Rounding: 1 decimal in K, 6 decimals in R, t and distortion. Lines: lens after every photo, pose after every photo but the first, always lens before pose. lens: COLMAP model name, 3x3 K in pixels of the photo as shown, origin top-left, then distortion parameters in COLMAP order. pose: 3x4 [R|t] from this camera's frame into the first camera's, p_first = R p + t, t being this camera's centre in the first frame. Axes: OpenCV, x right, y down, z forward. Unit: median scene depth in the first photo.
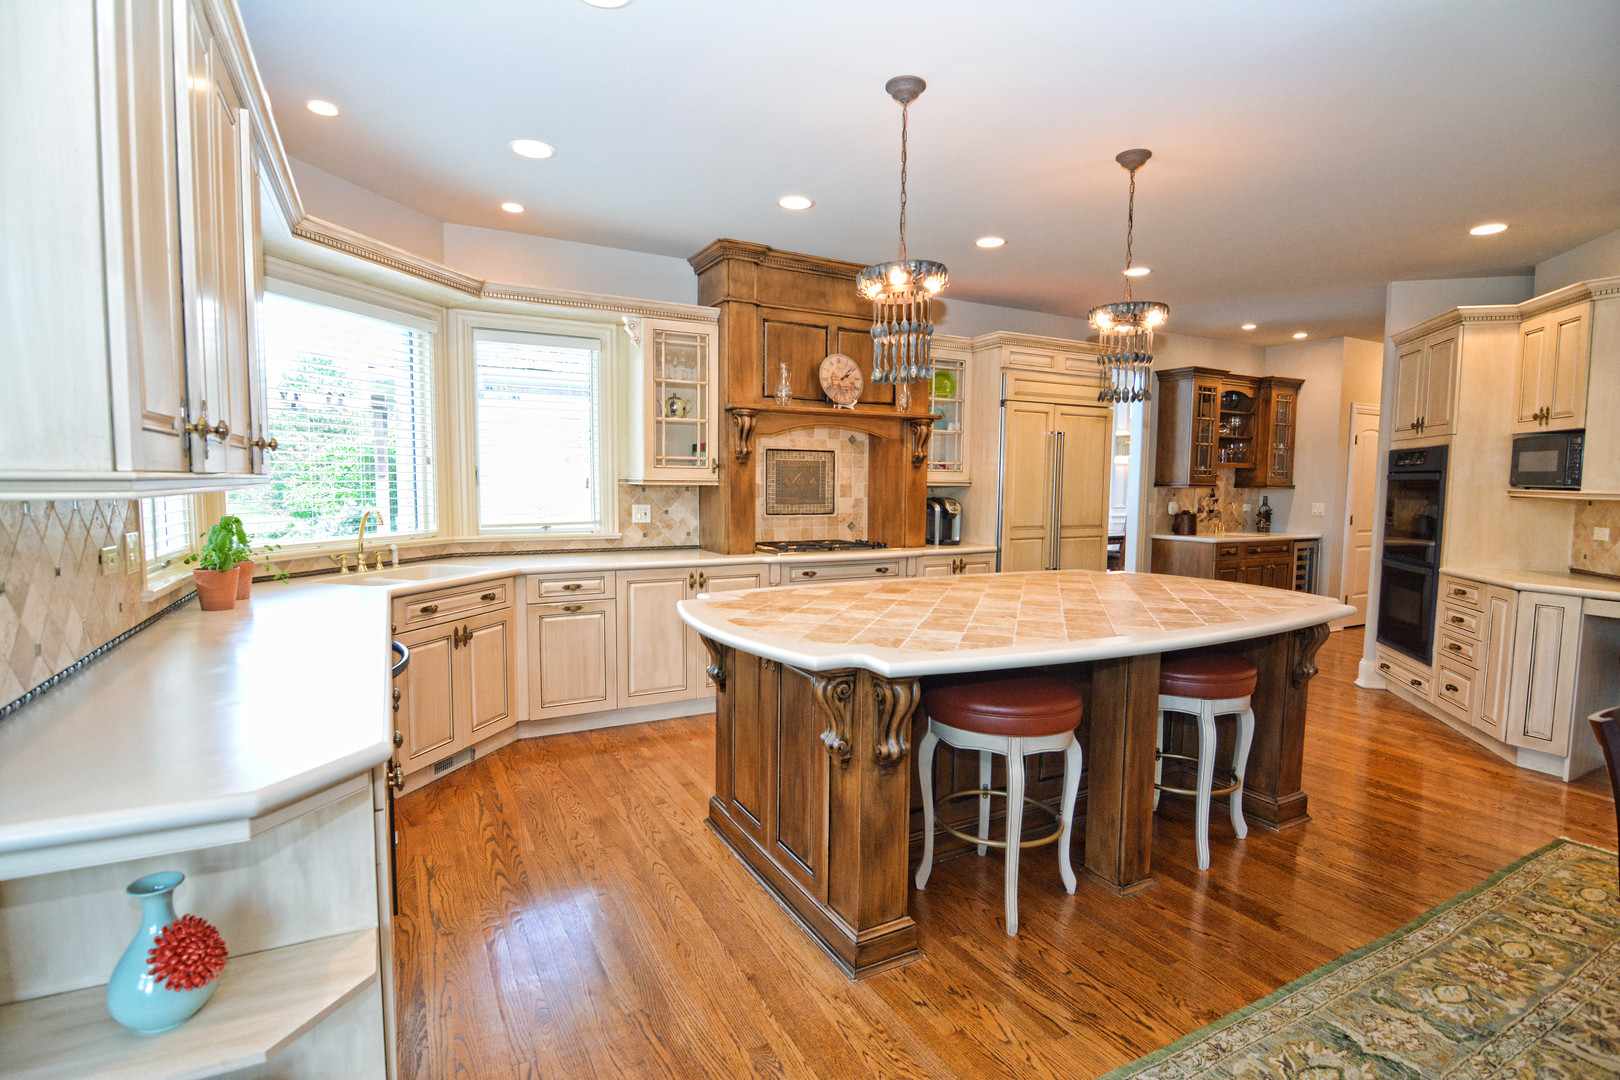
lens RADIAL K [[780.7, 0, 805.9], [0, 780.7, 541.0], [0, 0, 1]] dist [-0.001721, -0.012205]
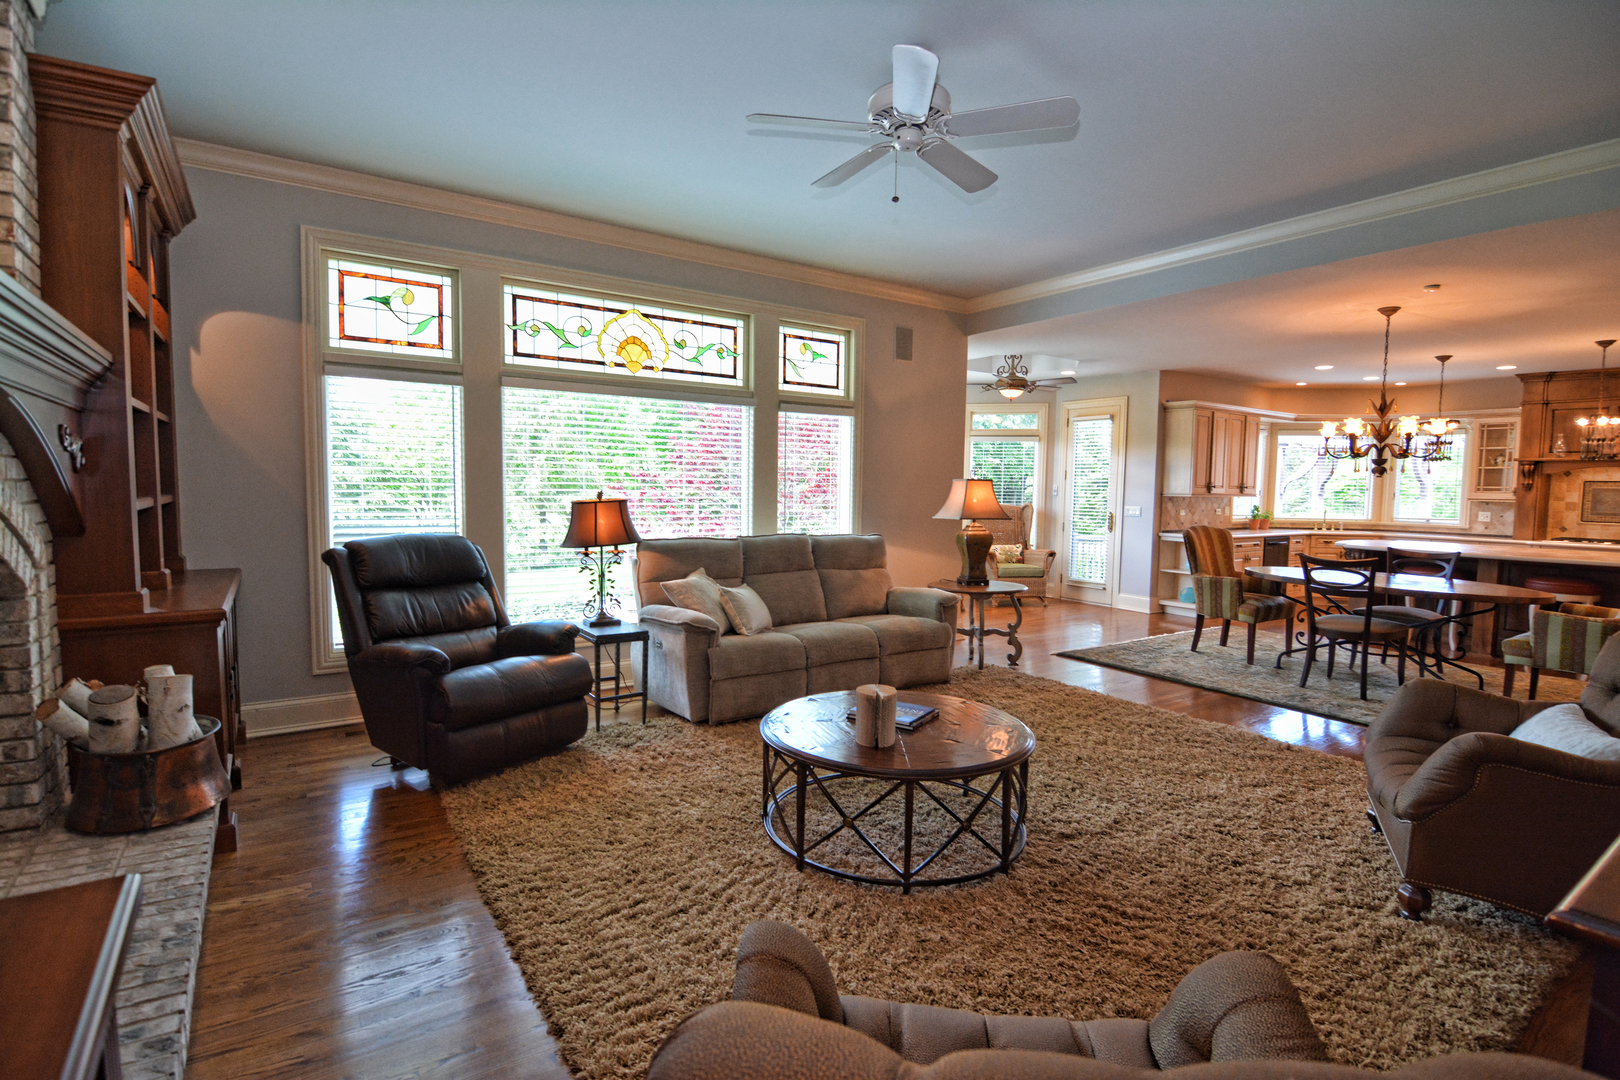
lens RADIAL K [[780.7, 0, 805.9], [0, 780.7, 541.0], [0, 0, 1]] dist [-0.001721, -0.012205]
pose [[0.112454, 0.061519, -0.991751, 1.519645], [-0.087662, 0.994804, 0.051768, 0.073534], [0.989782, 0.081117, 0.117263, -0.876914]]
